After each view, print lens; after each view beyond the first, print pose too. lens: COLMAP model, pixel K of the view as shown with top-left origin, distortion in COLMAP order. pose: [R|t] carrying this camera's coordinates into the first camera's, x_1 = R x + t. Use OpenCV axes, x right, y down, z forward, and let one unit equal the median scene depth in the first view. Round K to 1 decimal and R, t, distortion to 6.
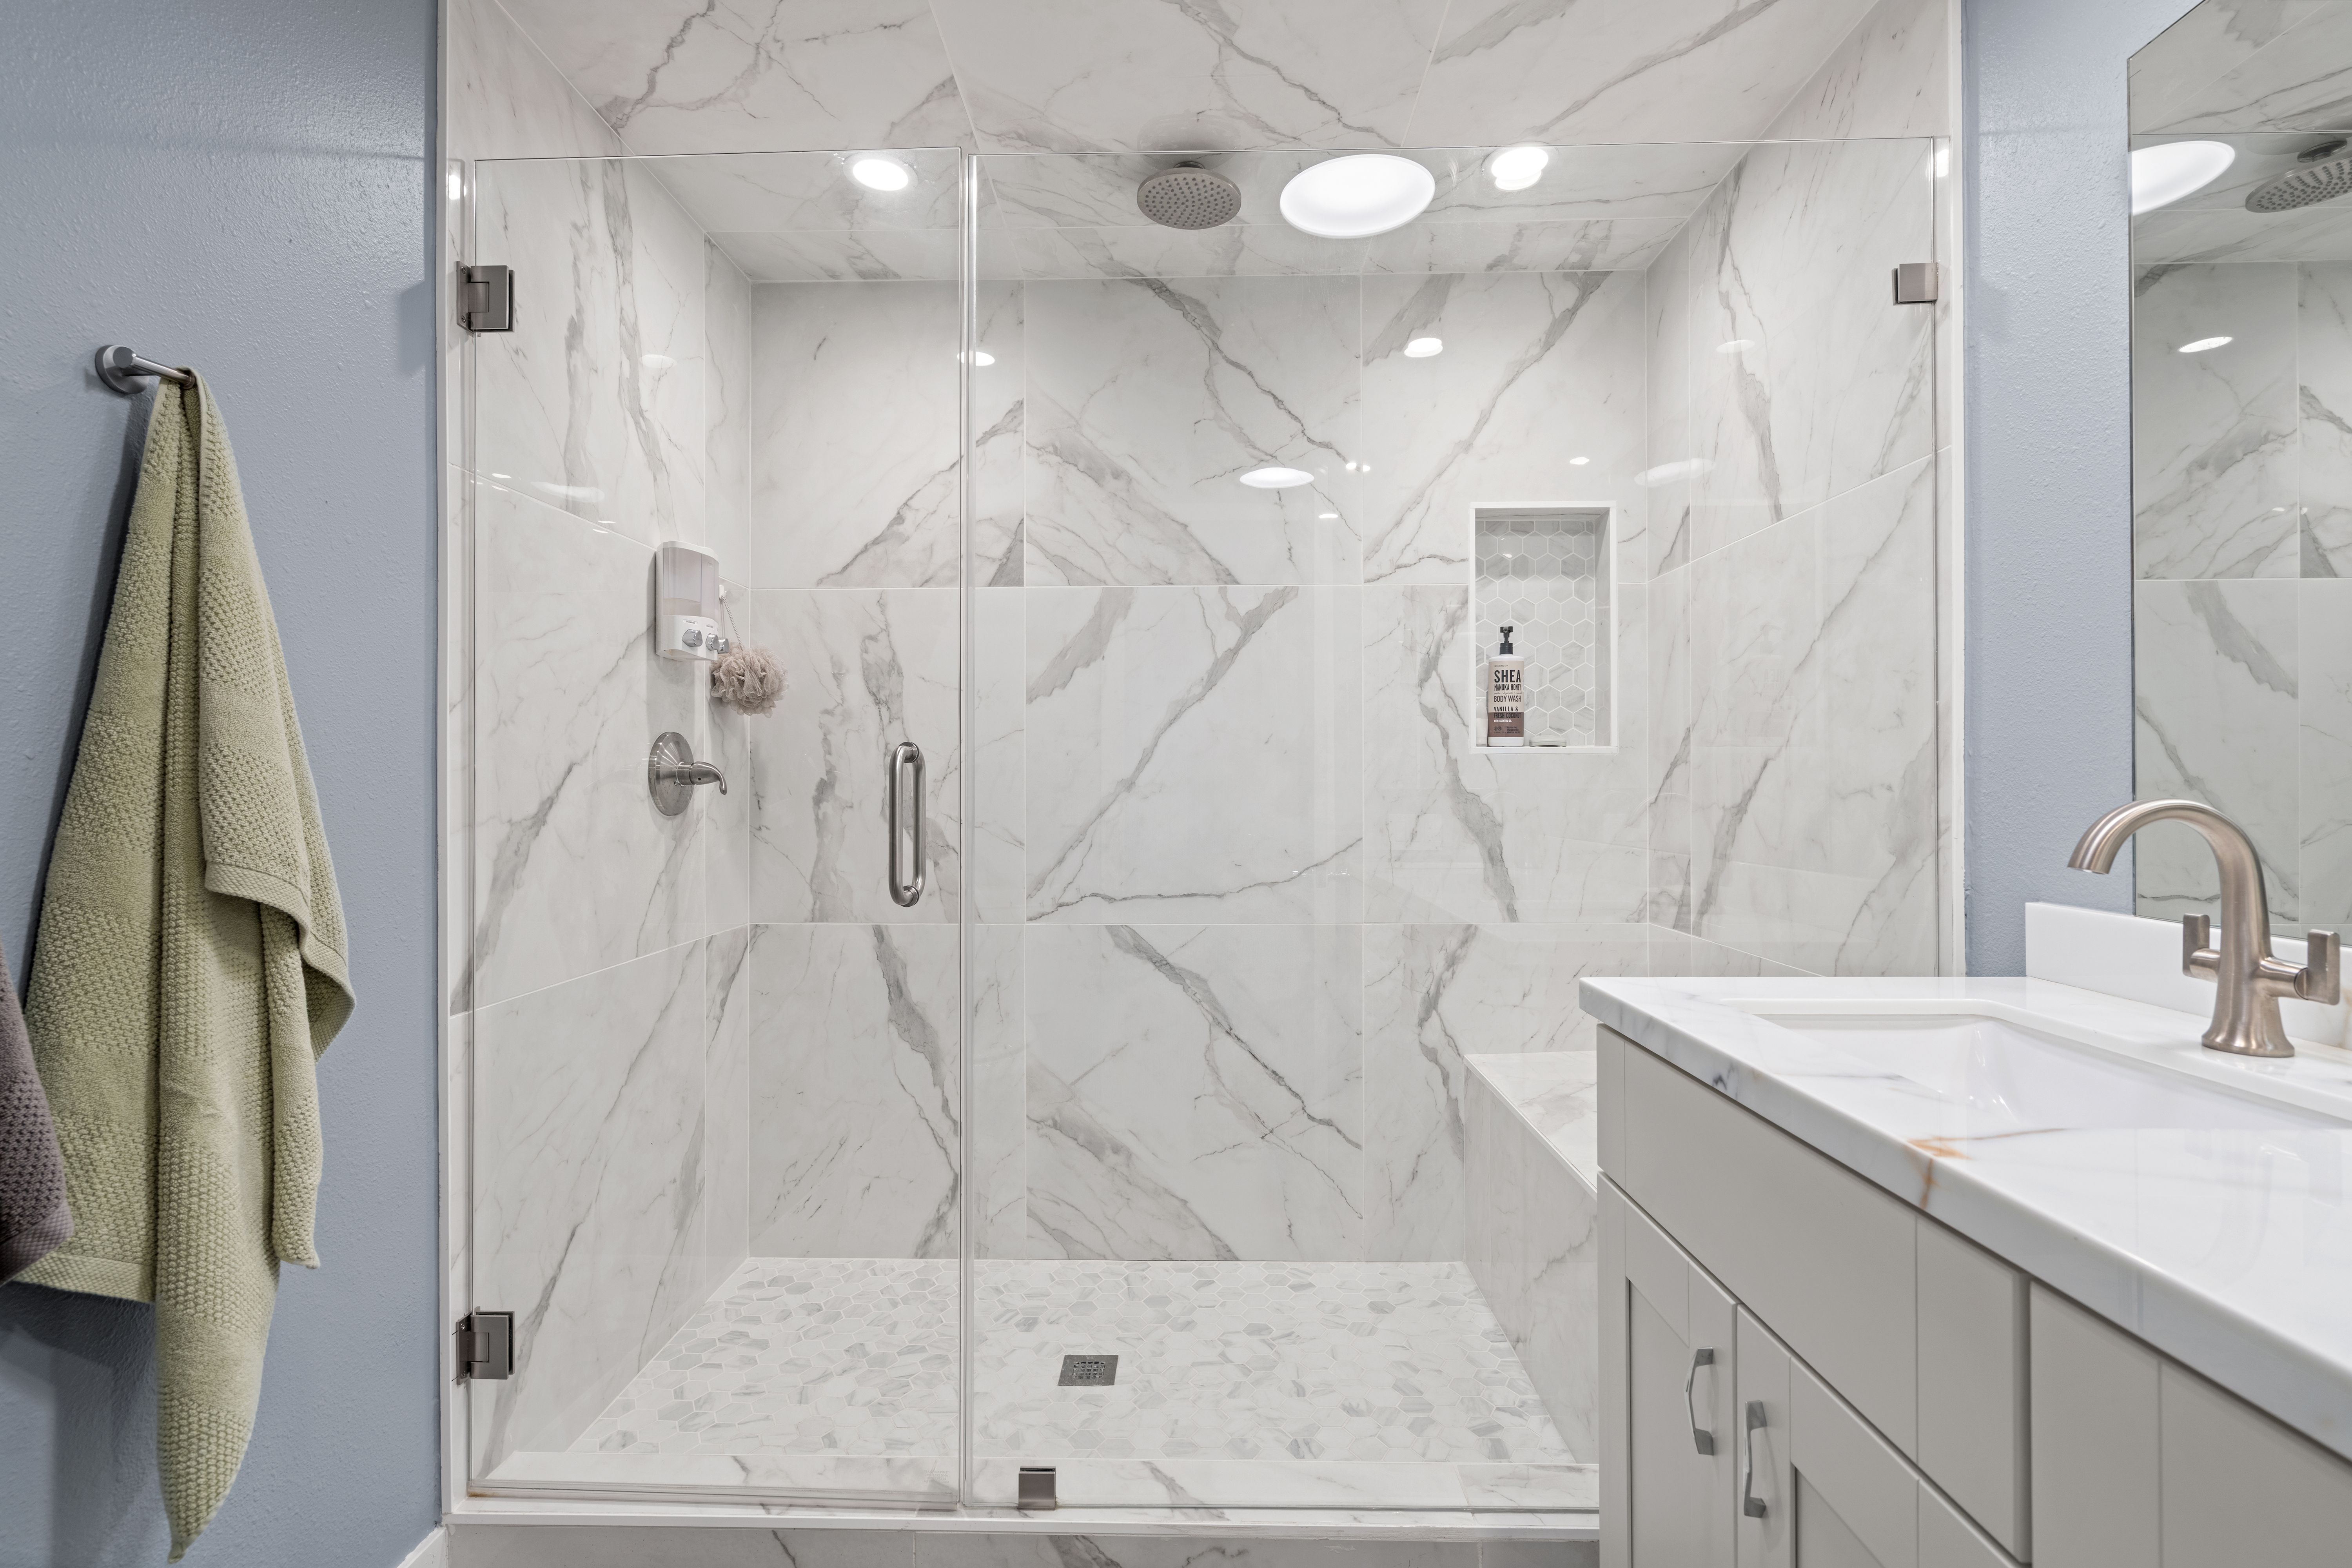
lens RADIAL K [[1075.4, 0, 1177.2], [0, 1075.4, 779.0], [0, 0, 1]] dist [-0.003208, 0.000354]
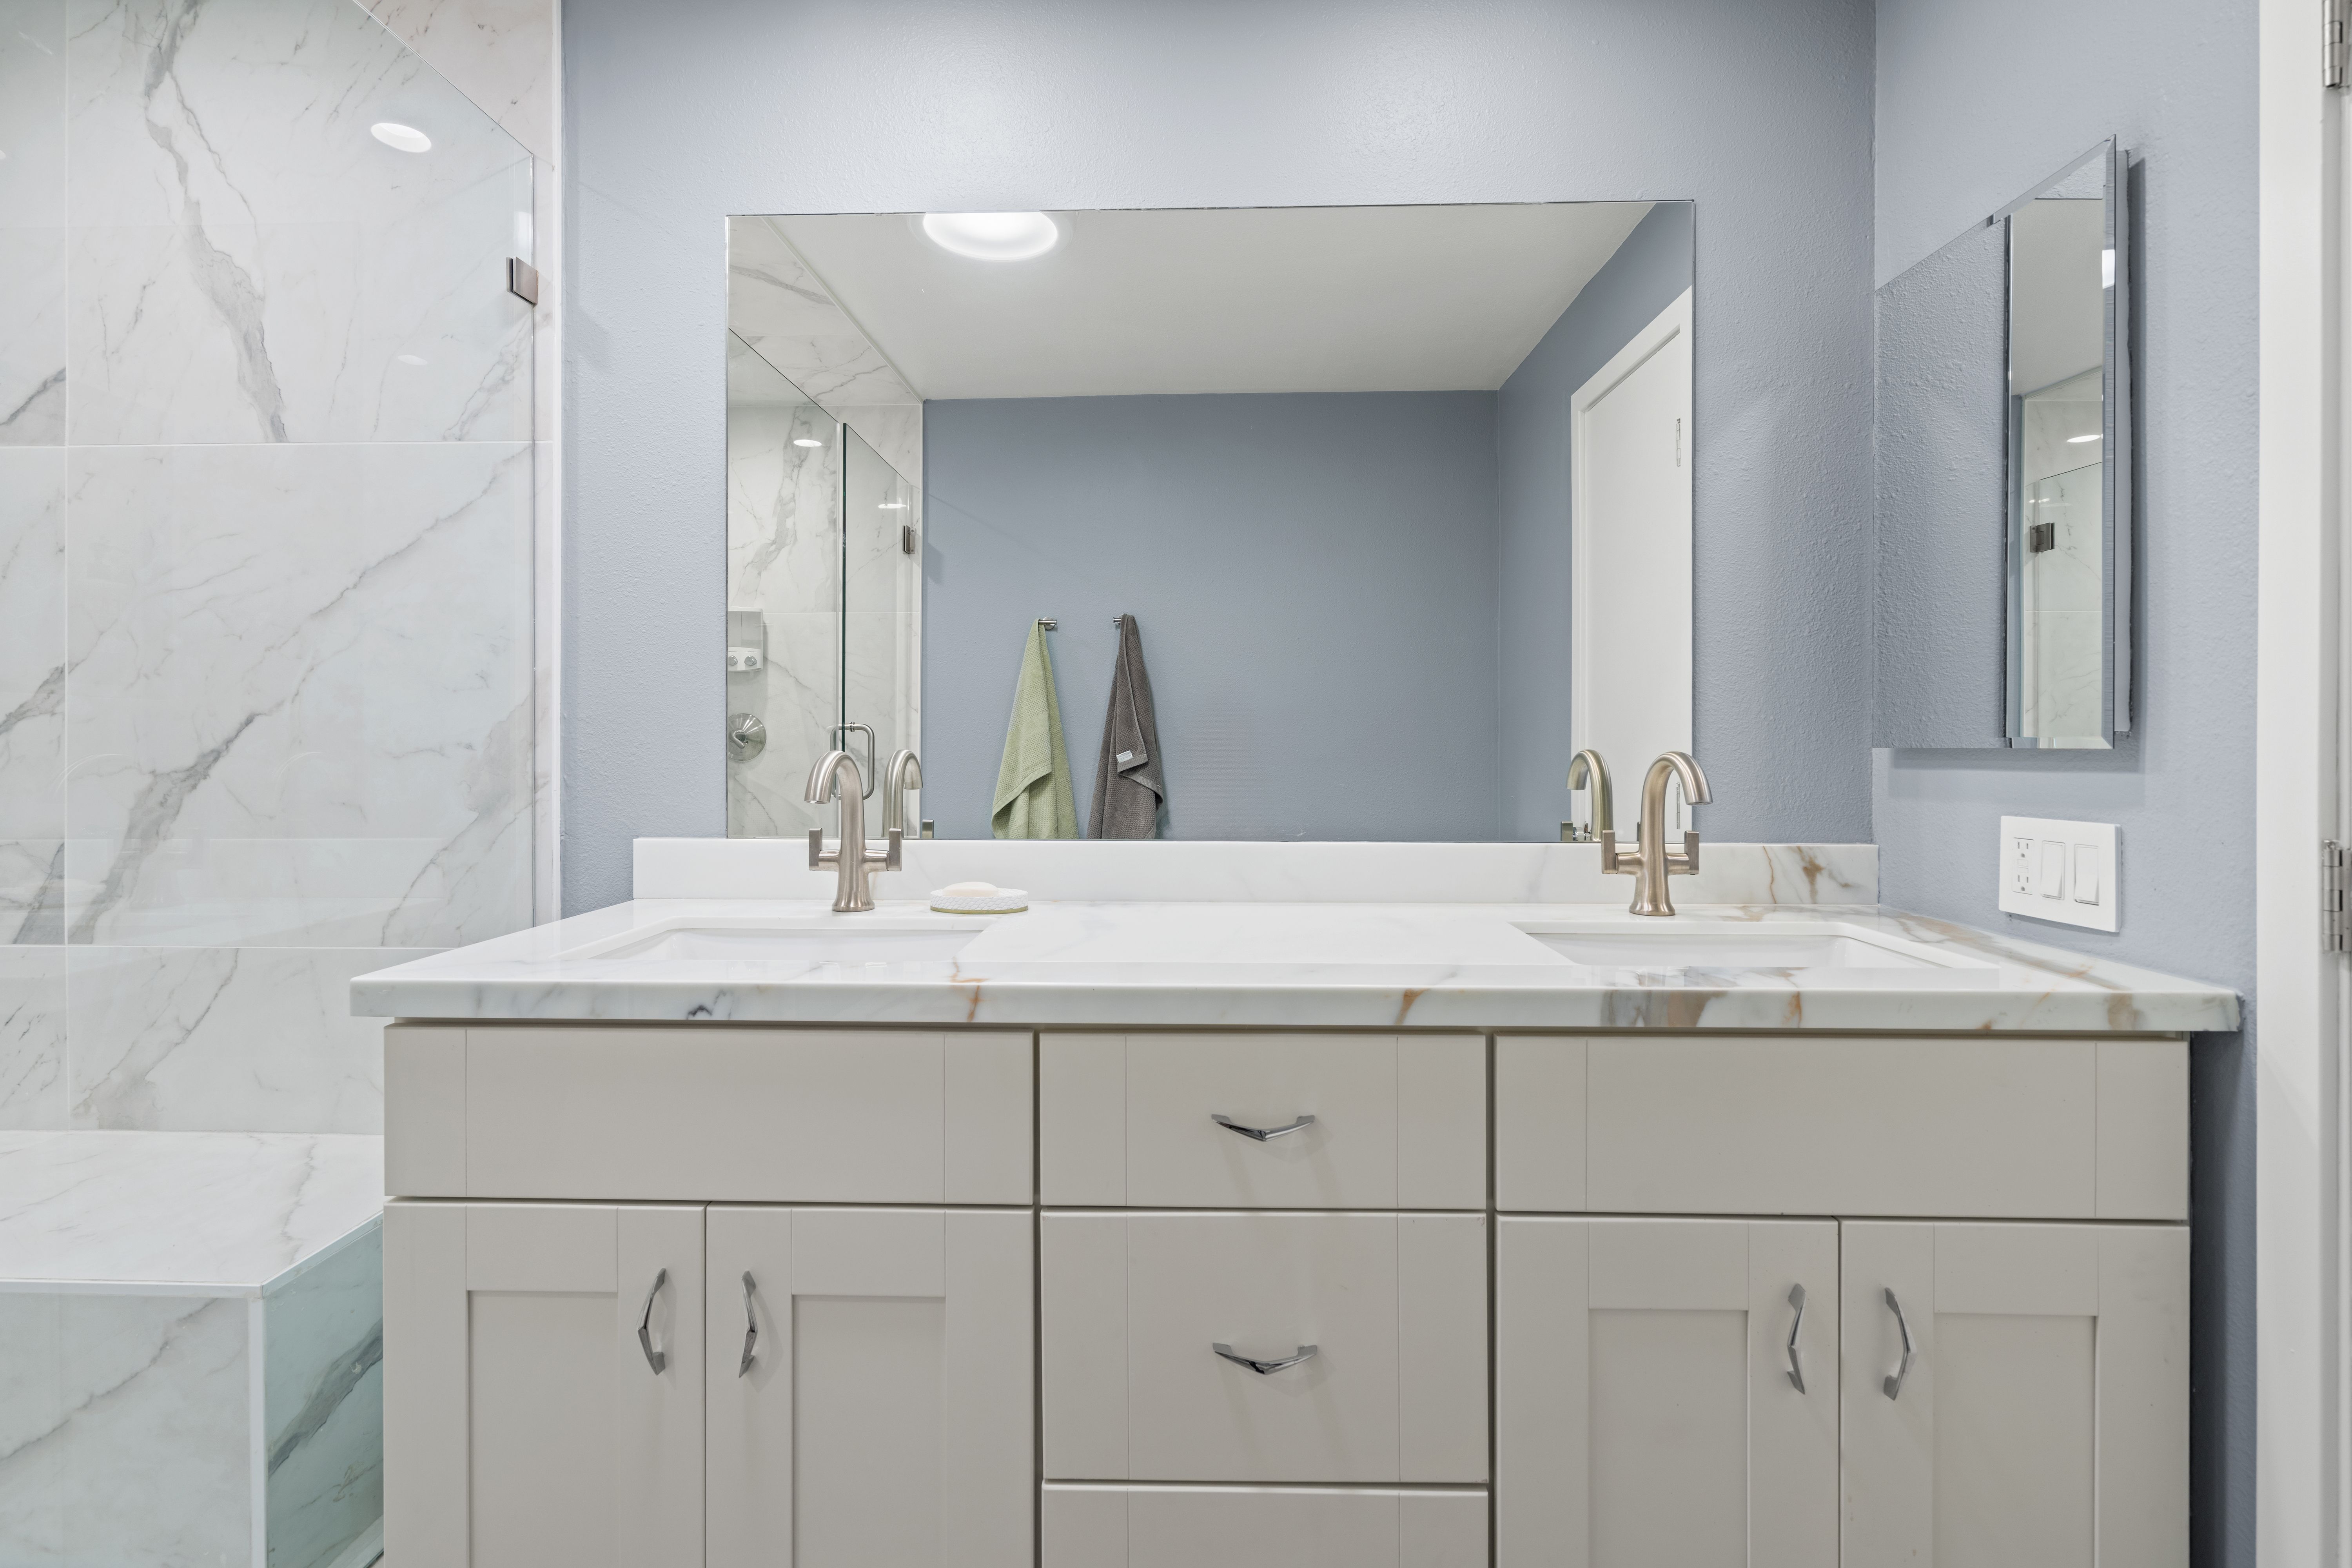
lens RADIAL K [[1075.4, 0, 1185.3], [0, 1075.4, 748.1], [0, 0, 1]] dist [-0.003208, 0.000354]
pose [[-0.001003, -0.002103, 0.999997, -0.398080], [-0.006125, 0.999979, 0.002097, 0.003737], [-0.999981, -0.006123, -0.001016, 0.332097]]
